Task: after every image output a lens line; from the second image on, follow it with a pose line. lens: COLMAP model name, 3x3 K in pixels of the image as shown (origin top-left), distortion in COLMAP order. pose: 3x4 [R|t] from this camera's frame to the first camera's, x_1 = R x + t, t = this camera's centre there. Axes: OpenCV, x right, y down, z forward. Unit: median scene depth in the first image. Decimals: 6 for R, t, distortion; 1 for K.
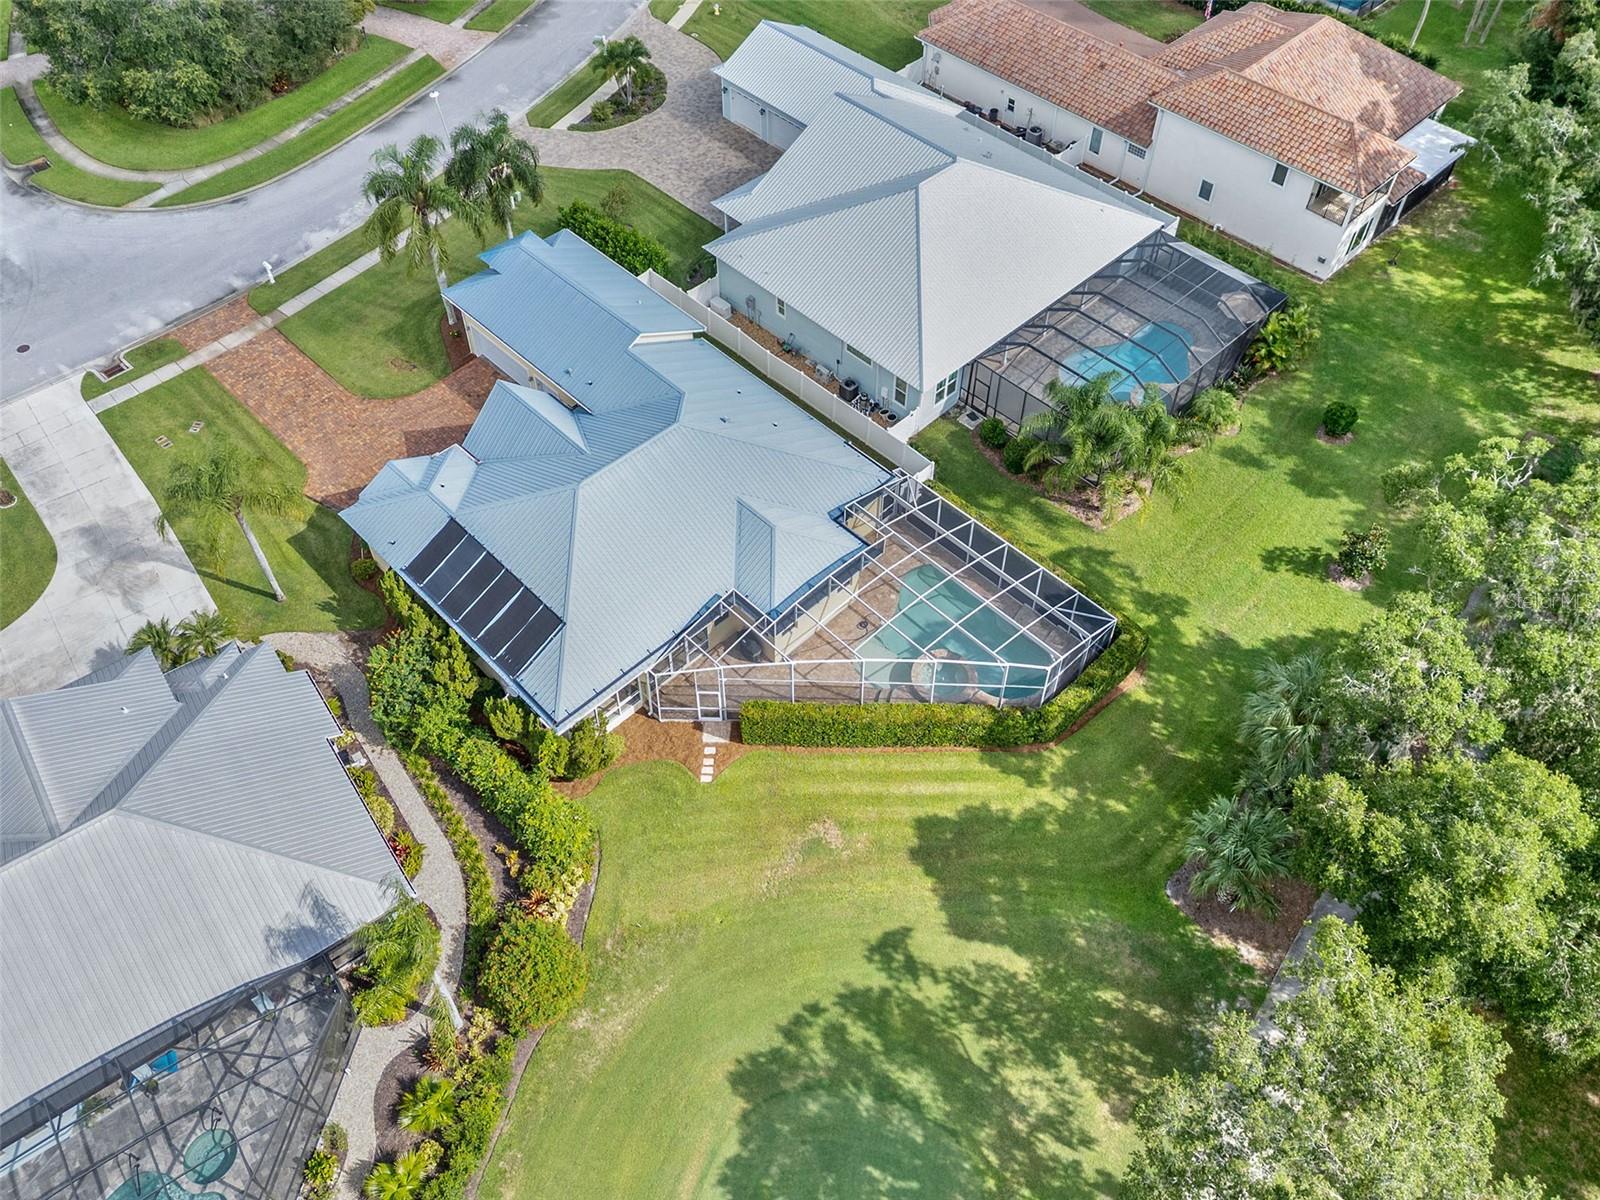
lens RADIAL K [[1292.6, 0, 800.3], [0, 1292.6, 523.5], [0, 0, 1]] dist [0.026078, 0.001550]
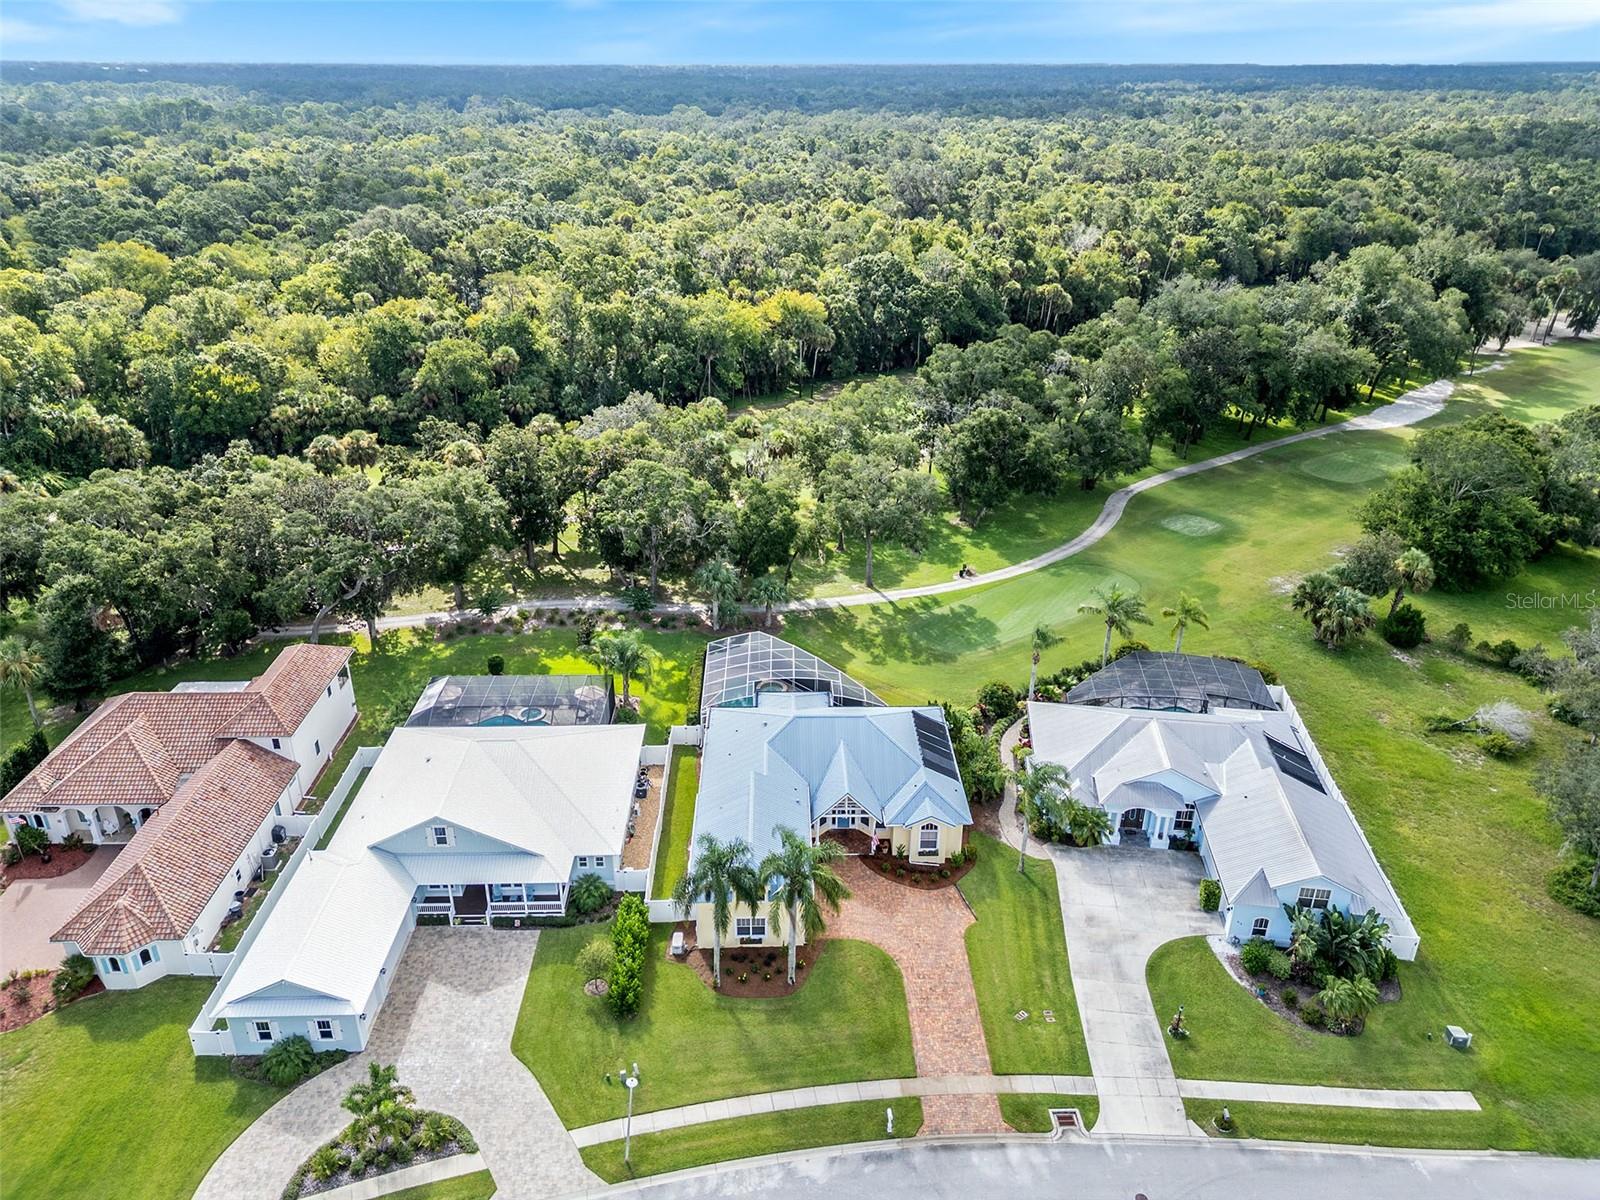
lens RADIAL K [[1098.7, 0, 790.8], [0, 1098.7, 604.9], [0, 0, 1]] dist [0.077681, -0.070536]
pose [[-0.725296, -0.312752, 0.613296, -0.989576], [0.504997, 0.363765, 0.782722, -1.350159], [-0.467894, 0.877417, -0.105898, 1.056360]]
